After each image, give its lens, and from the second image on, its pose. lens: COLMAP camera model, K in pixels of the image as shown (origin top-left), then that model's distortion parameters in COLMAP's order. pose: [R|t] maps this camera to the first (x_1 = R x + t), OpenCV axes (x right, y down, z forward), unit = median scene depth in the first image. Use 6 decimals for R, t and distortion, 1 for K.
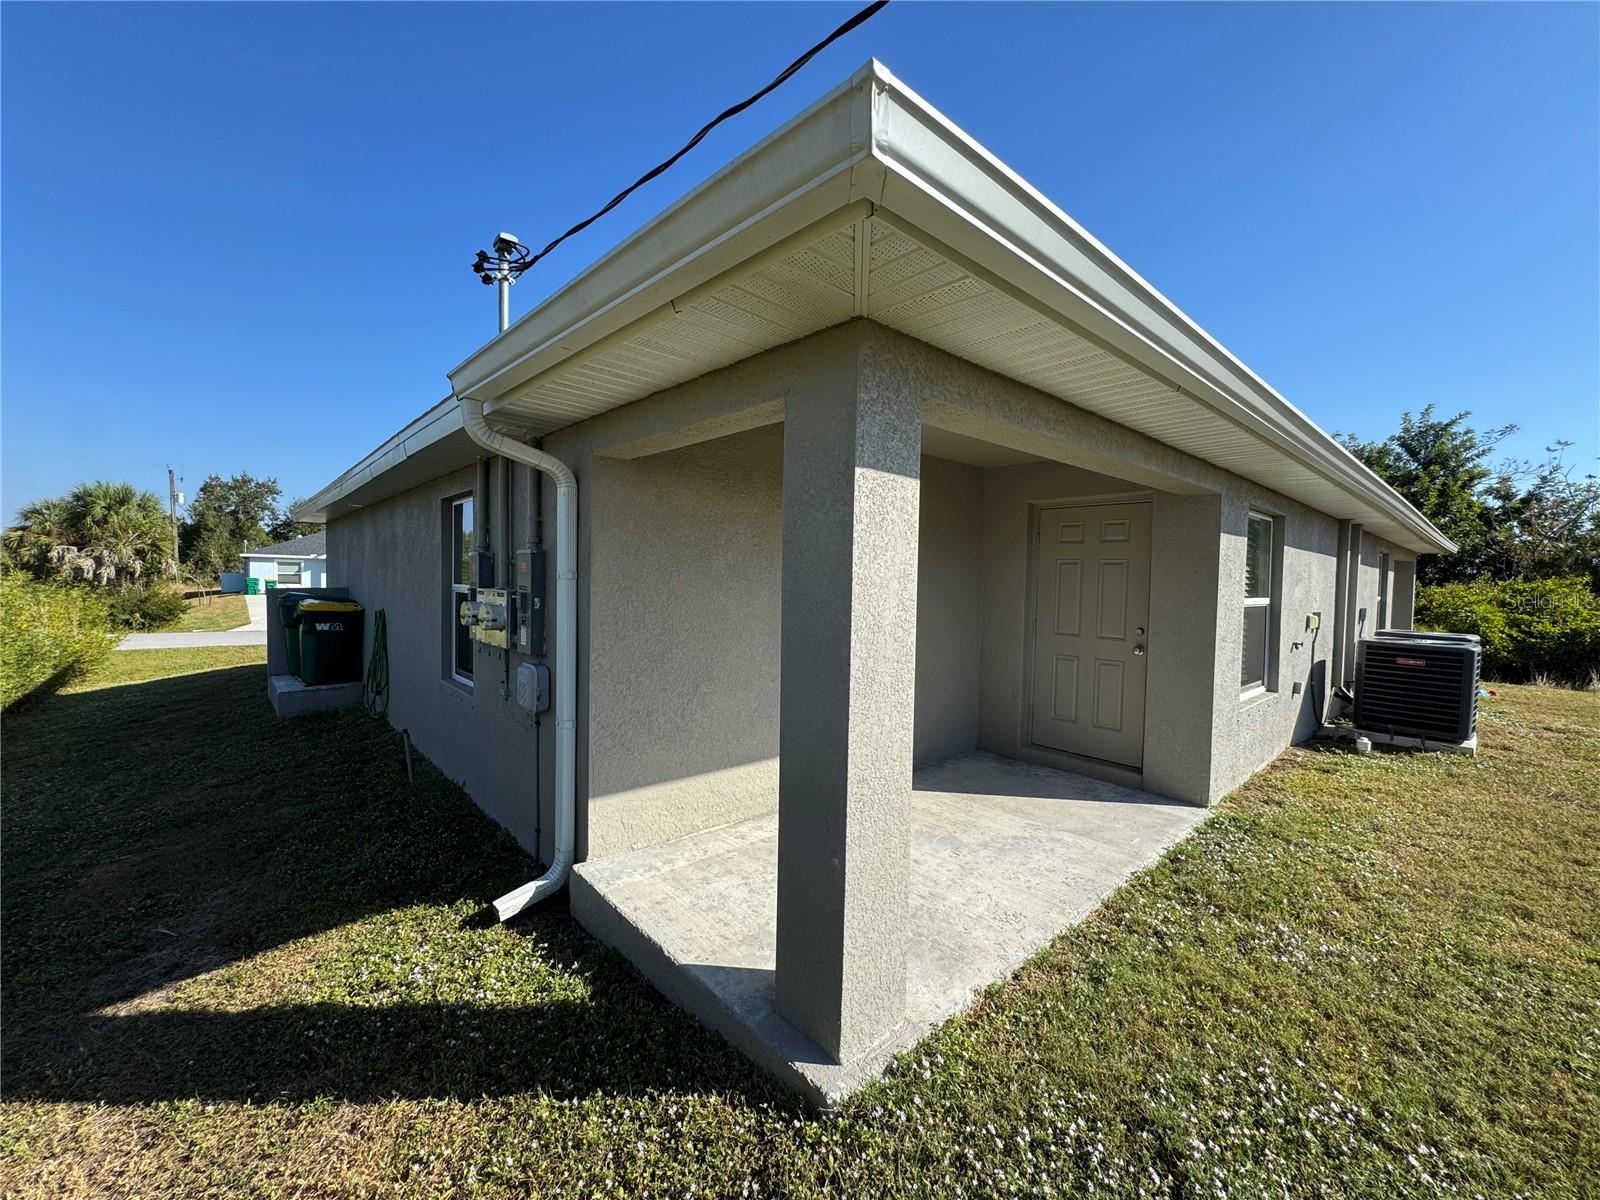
lens RADIAL K [[641.6, 0, 800.3], [0, 641.6, 601.3], [0, 0, 1]] dist [-0.005472, 0.000623]
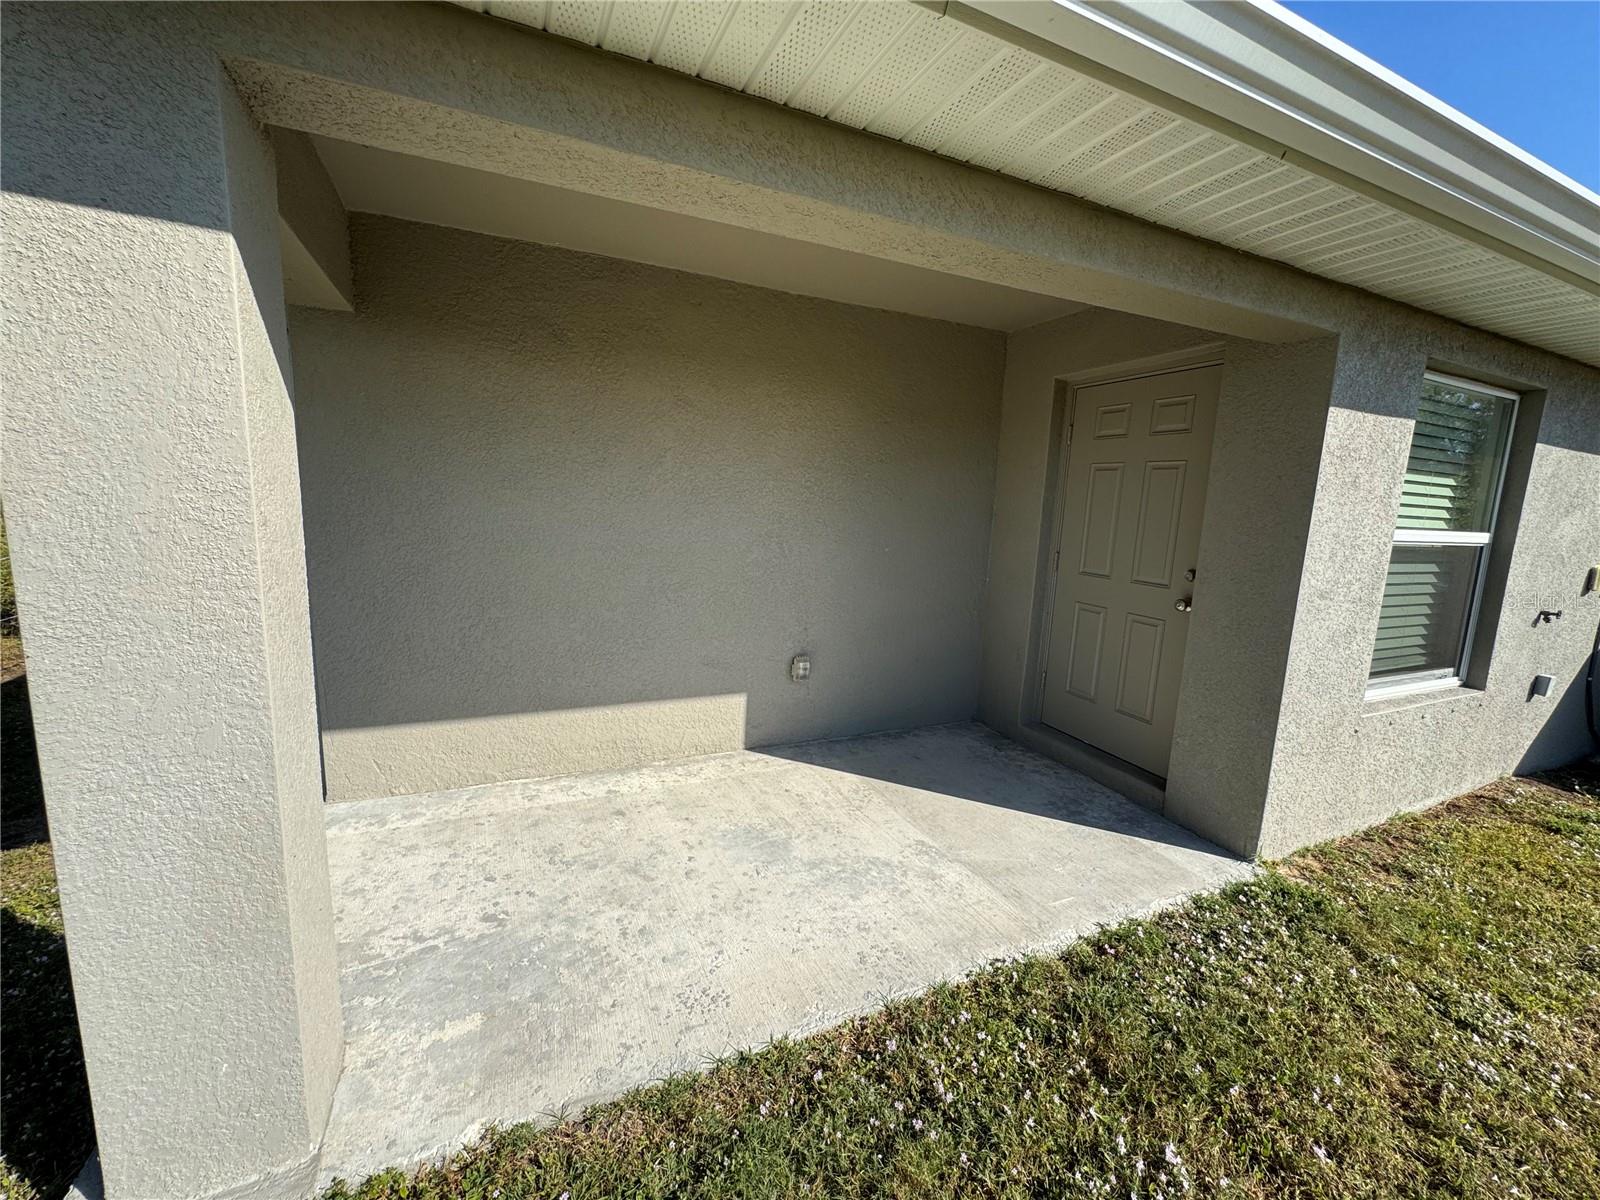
lens RADIAL K [[641.6, 0, 796.4], [0, 641.6, 600.6], [0, 0, 1]] dist [-0.005472, 0.000623]
pose [[0.952911, 0.066825, -0.295797, 0.384818], [-0.033930, 0.992788, 0.114982, 0.013667], [0.301347, -0.099531, 0.948306, 0.306111]]
